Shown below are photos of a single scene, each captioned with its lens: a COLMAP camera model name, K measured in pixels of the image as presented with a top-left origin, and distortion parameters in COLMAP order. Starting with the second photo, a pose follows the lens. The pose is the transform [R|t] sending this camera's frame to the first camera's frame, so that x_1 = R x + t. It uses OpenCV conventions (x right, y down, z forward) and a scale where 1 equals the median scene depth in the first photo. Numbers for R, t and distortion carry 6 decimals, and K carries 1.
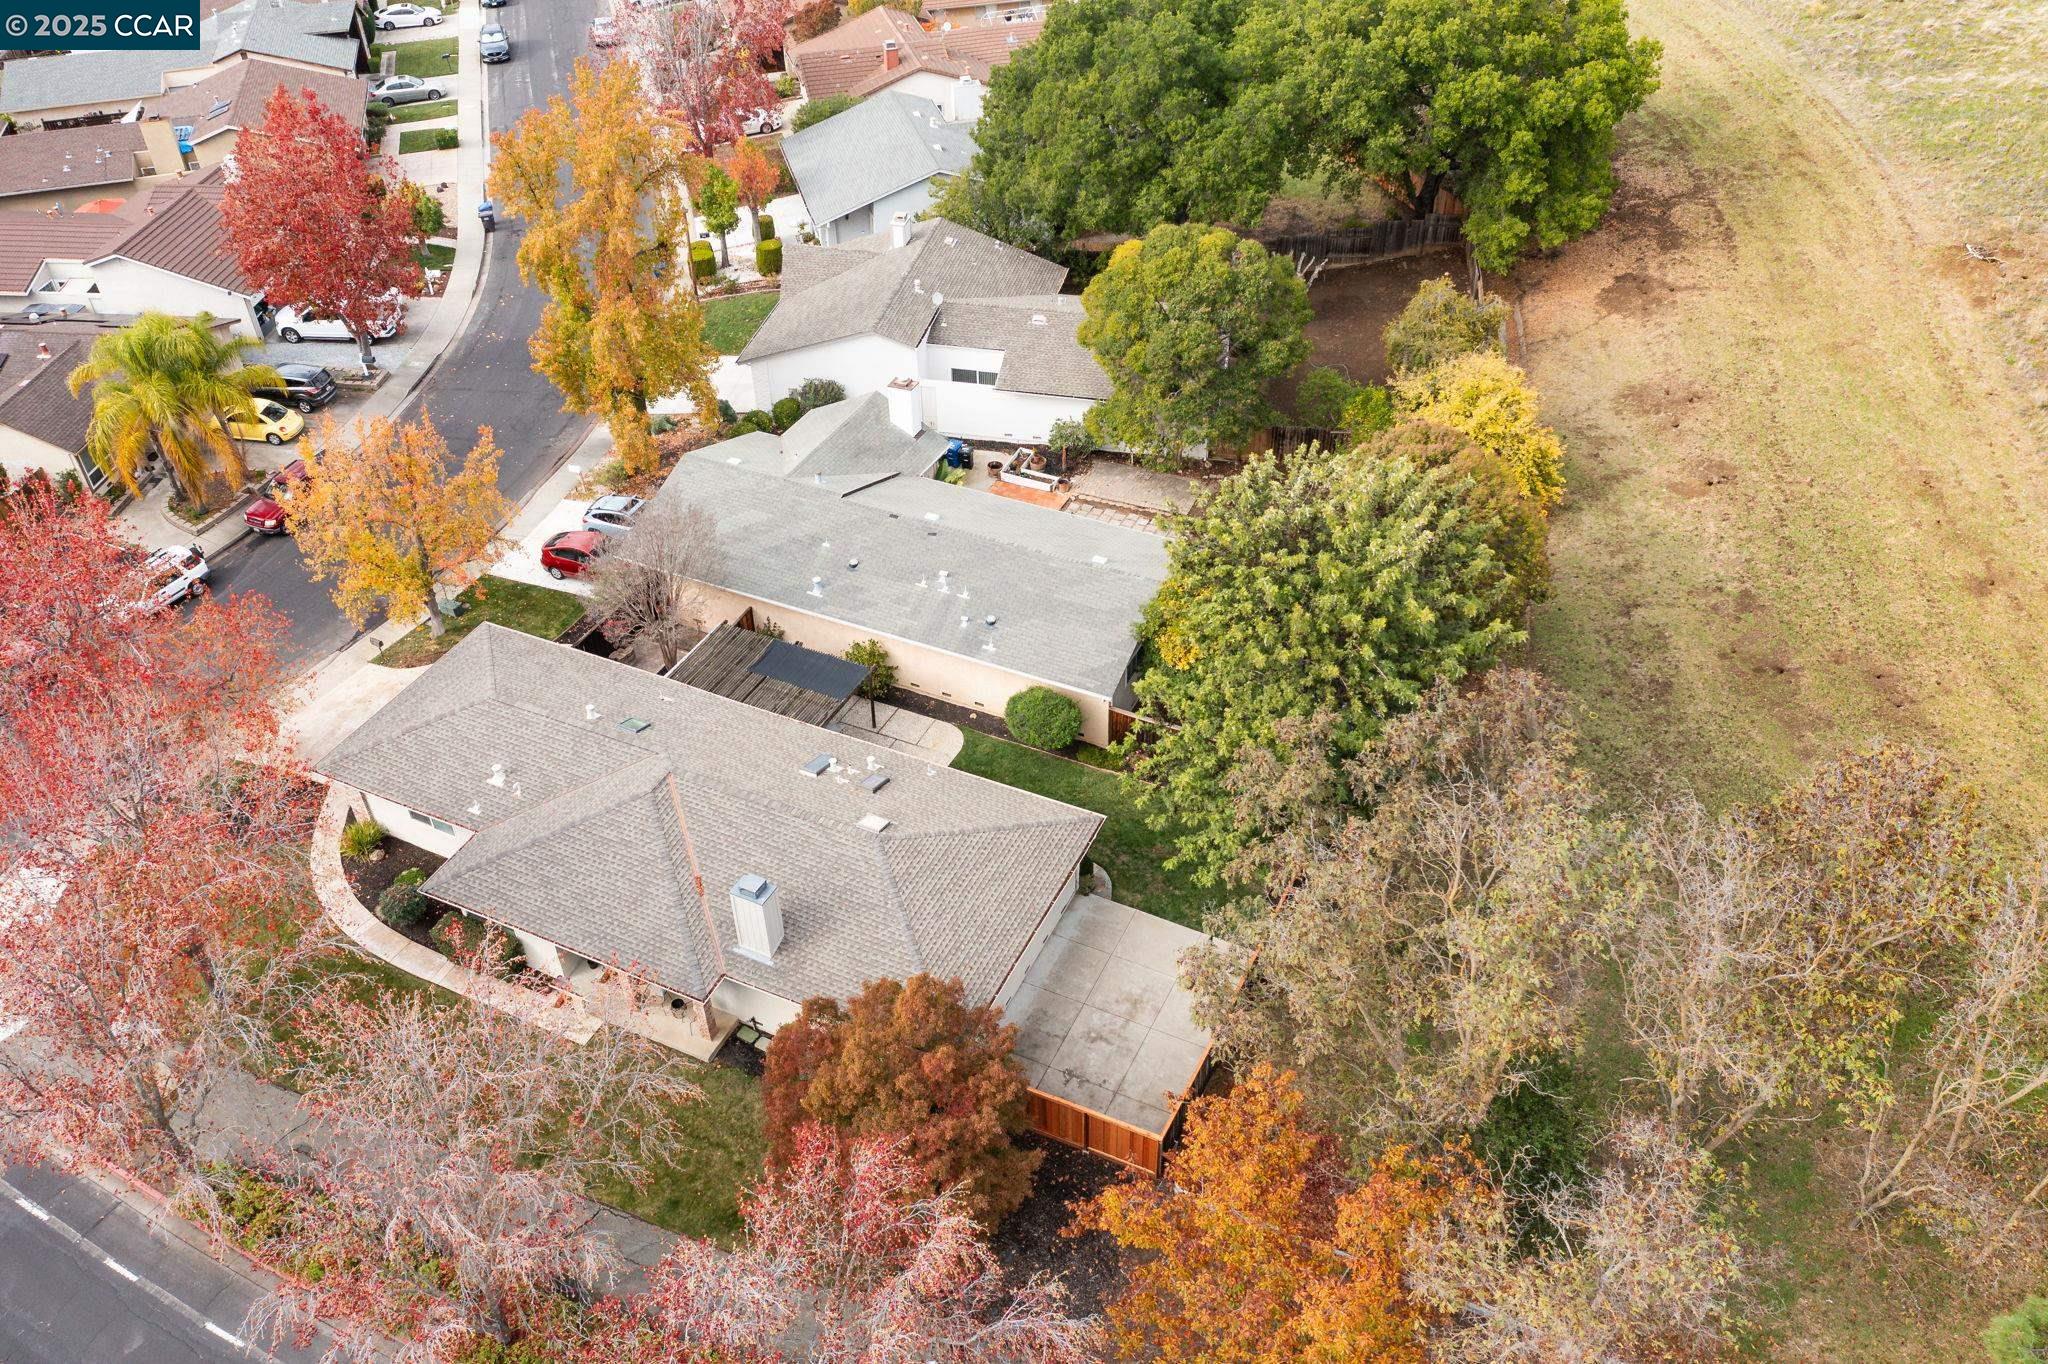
lens RADIAL K [[1612.0, 0, 1025.4], [0, 1612.0, 689.3], [0, 0, 1]] dist [-0.014648, 0.004369]
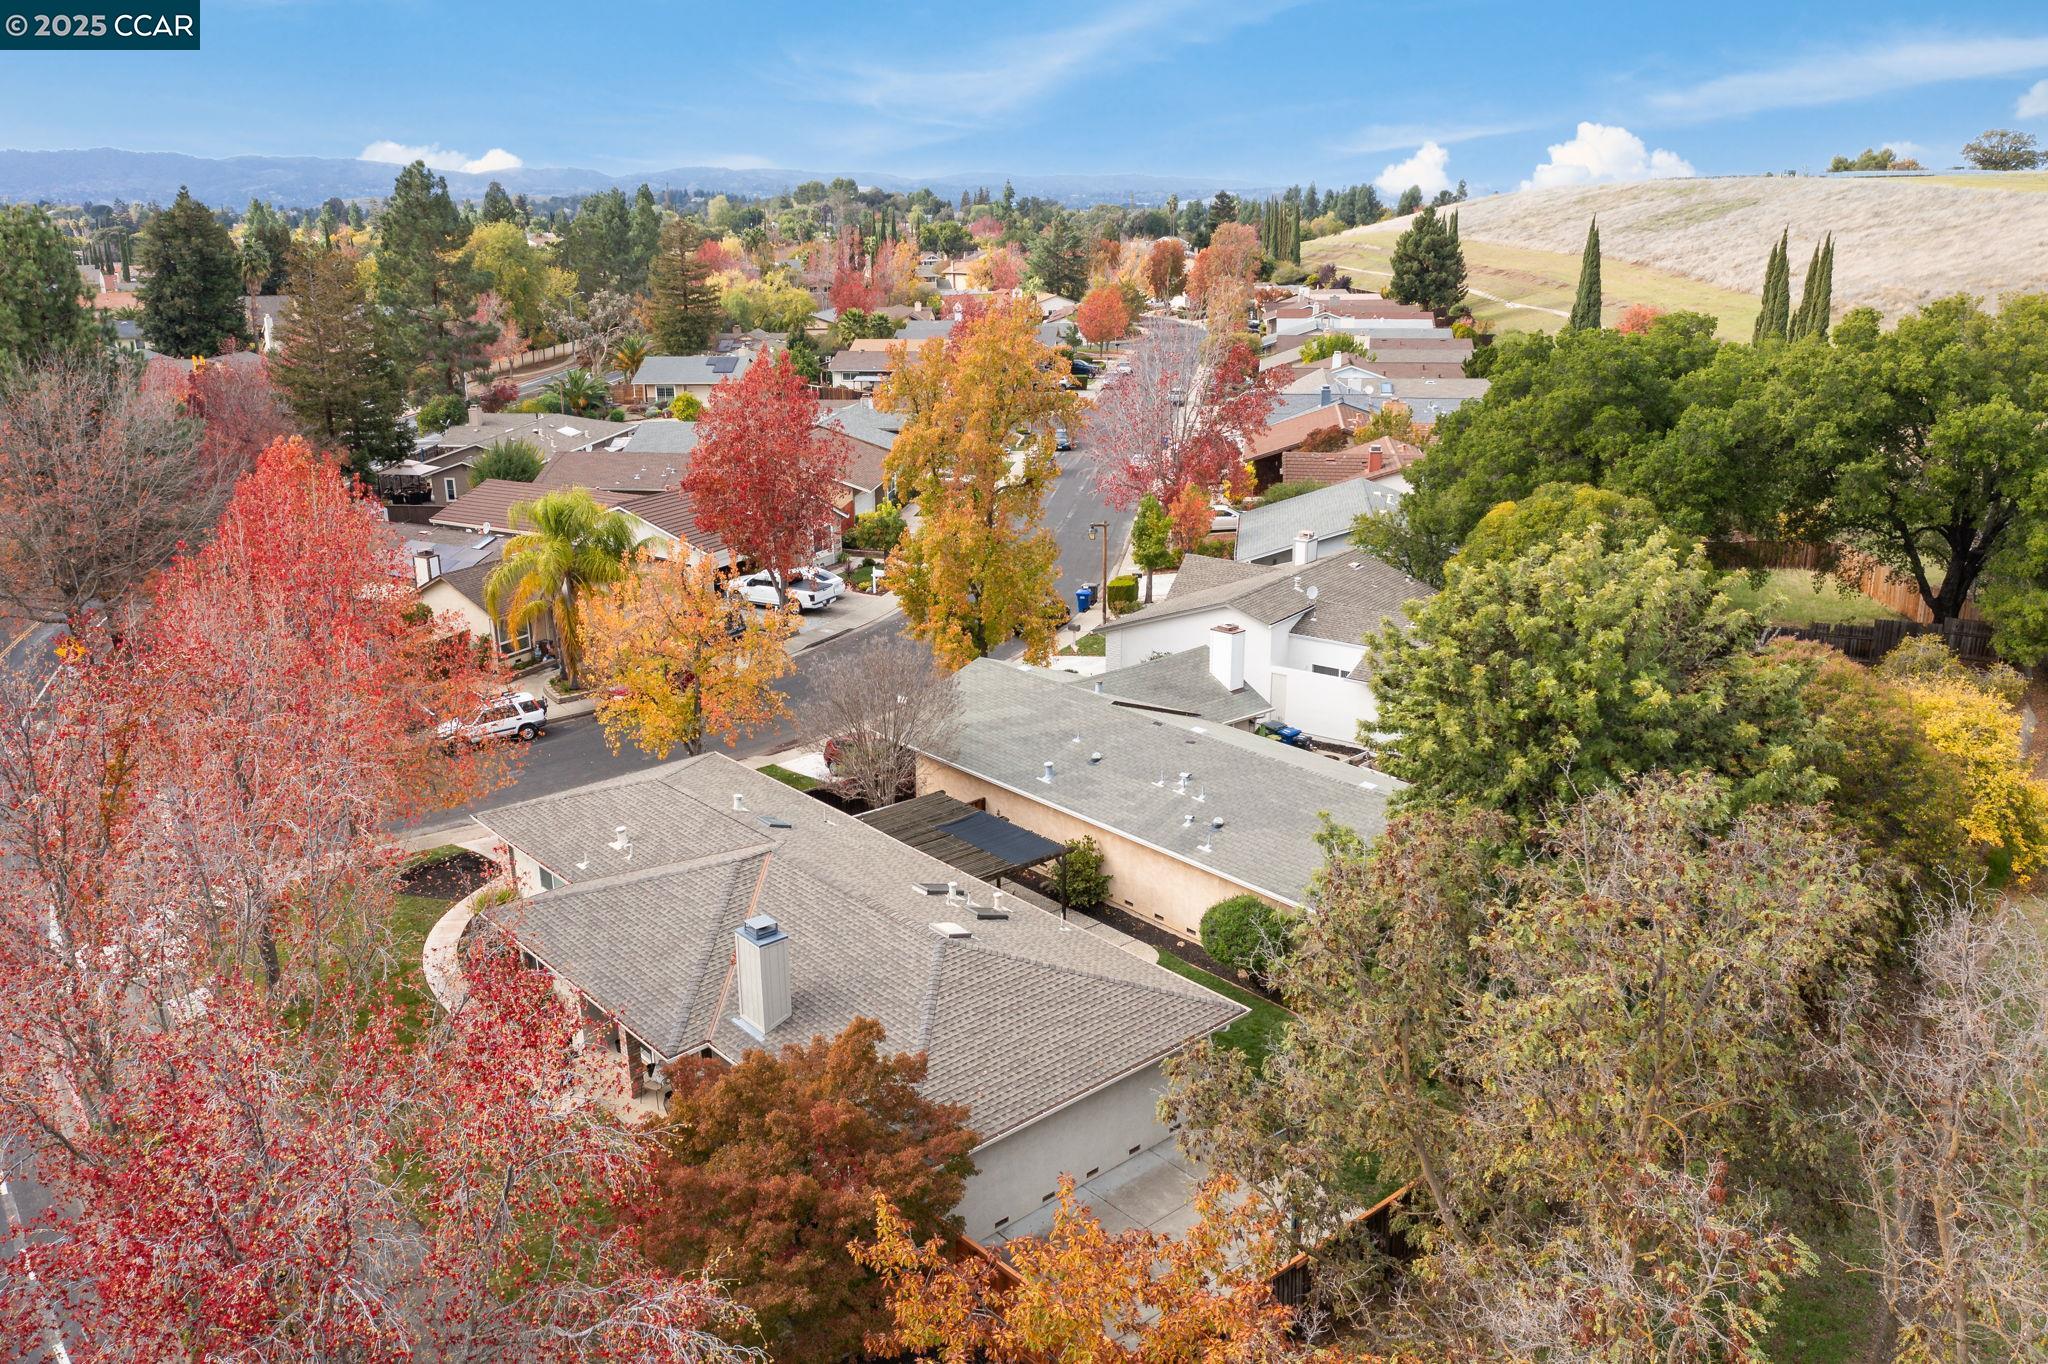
lens RADIAL K [[1612.0, 0, 1023.3], [0, 1612.0, 679.5], [0, 0, 1]] dist [-0.014648, 0.004369]
pose [[0.915381, 0.126920, -0.382060, 0.178457], [-0.262577, 0.907594, -0.327608, 0.172633], [0.305175, 0.400206, 0.864120, 0.202954]]
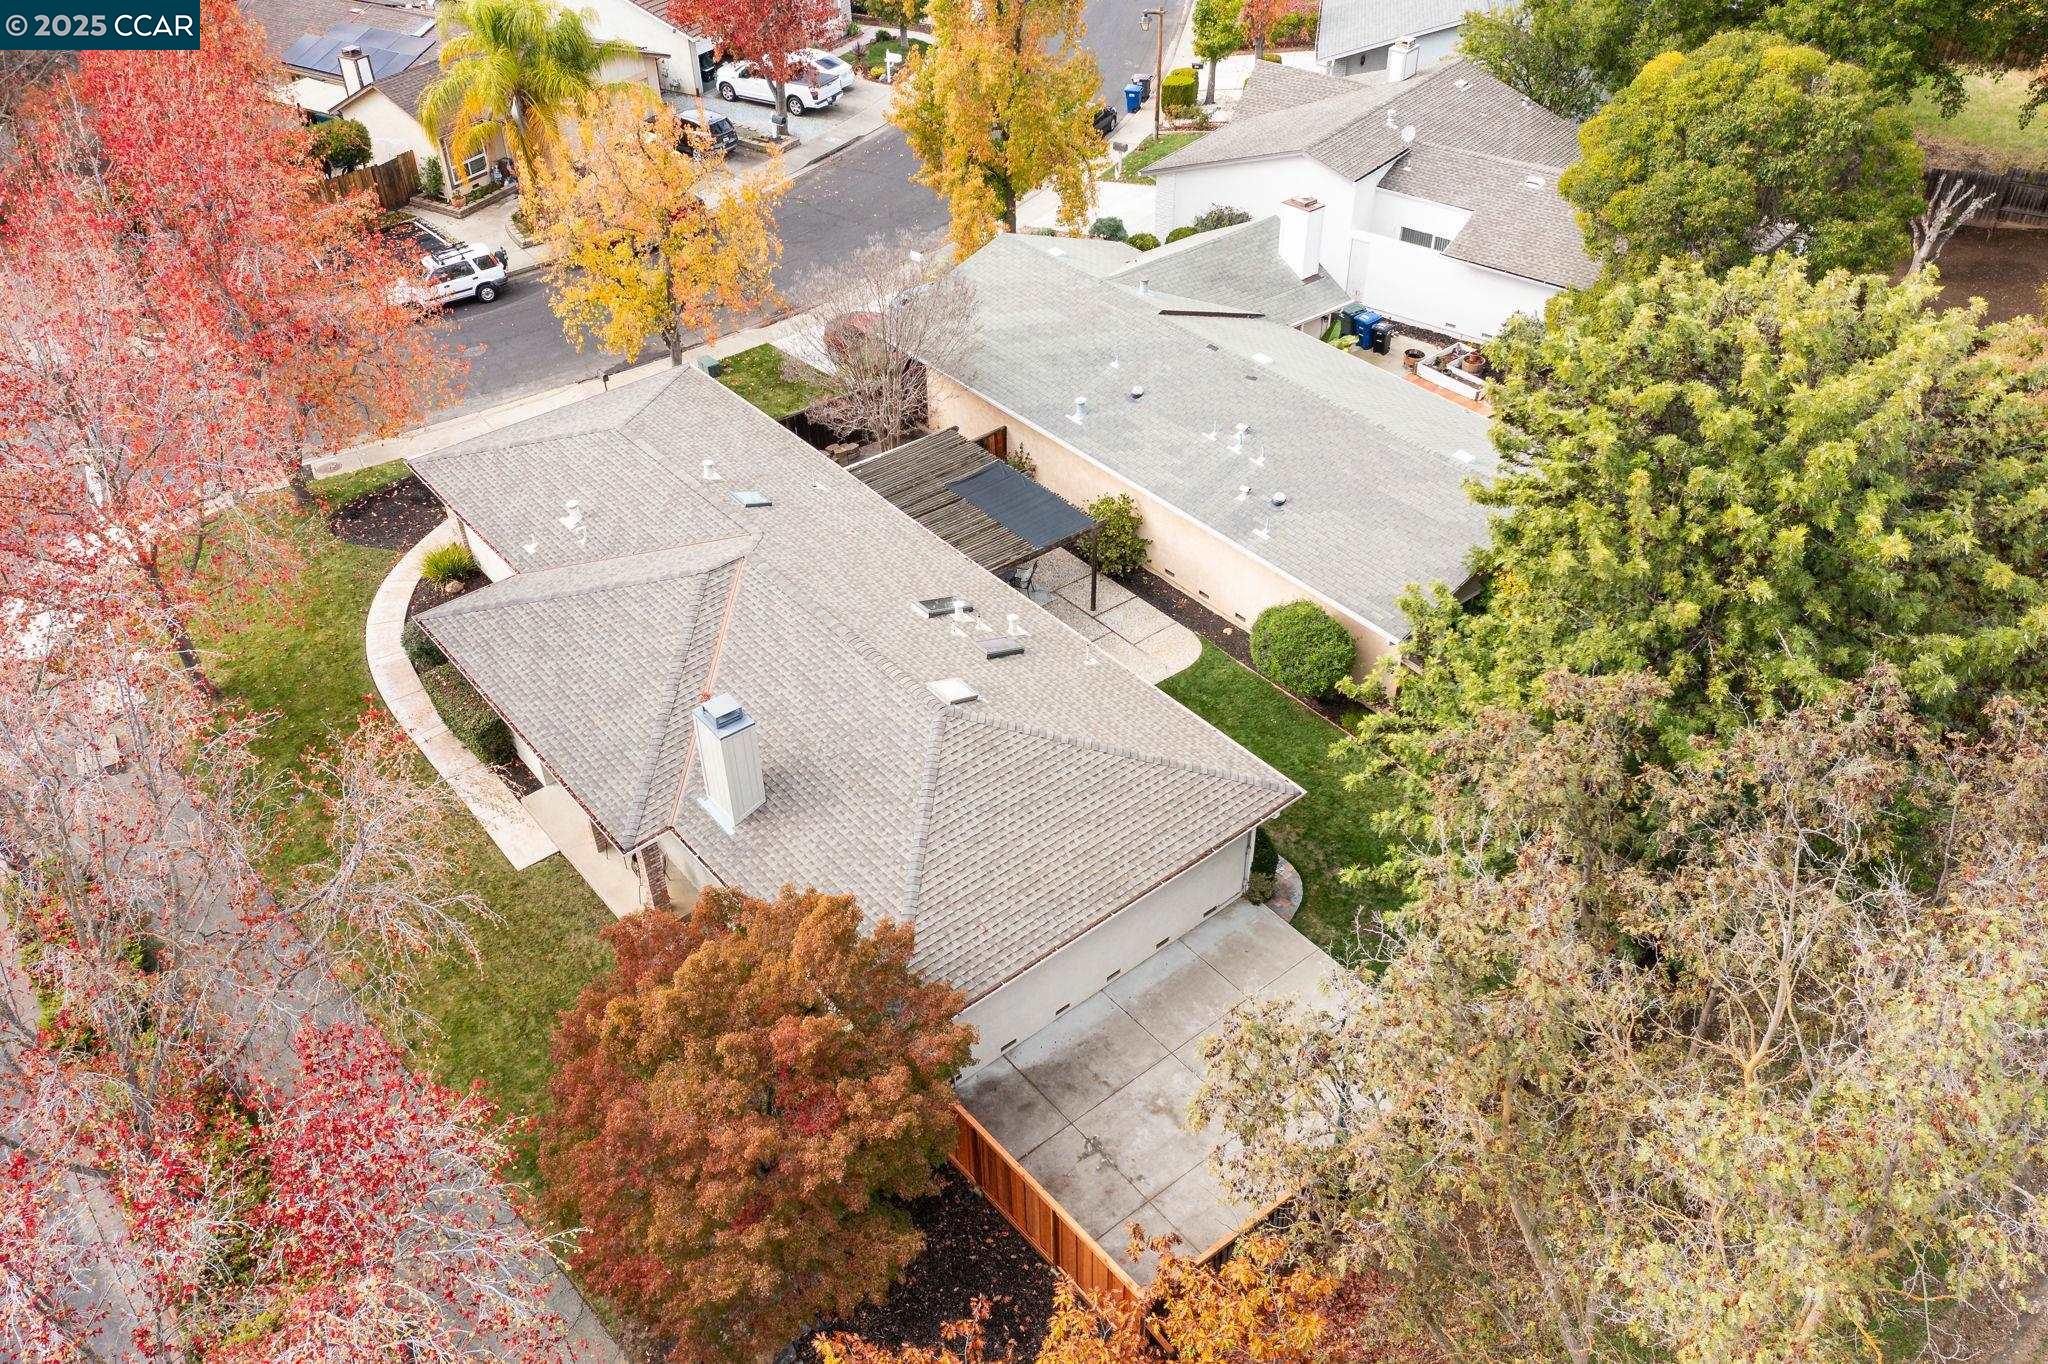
lens RADIAL K [[1612.0, 0, 1026.2], [0, 1612.0, 677.5], [0, 0, 1]] dist [-0.014648, 0.004369]
pose [[0.903823, 0.268046, -0.333550, 0.122118], [-0.275644, 0.960927, 0.025303, 0.040161], [0.327300, 0.069072, 0.942393, 0.285233]]
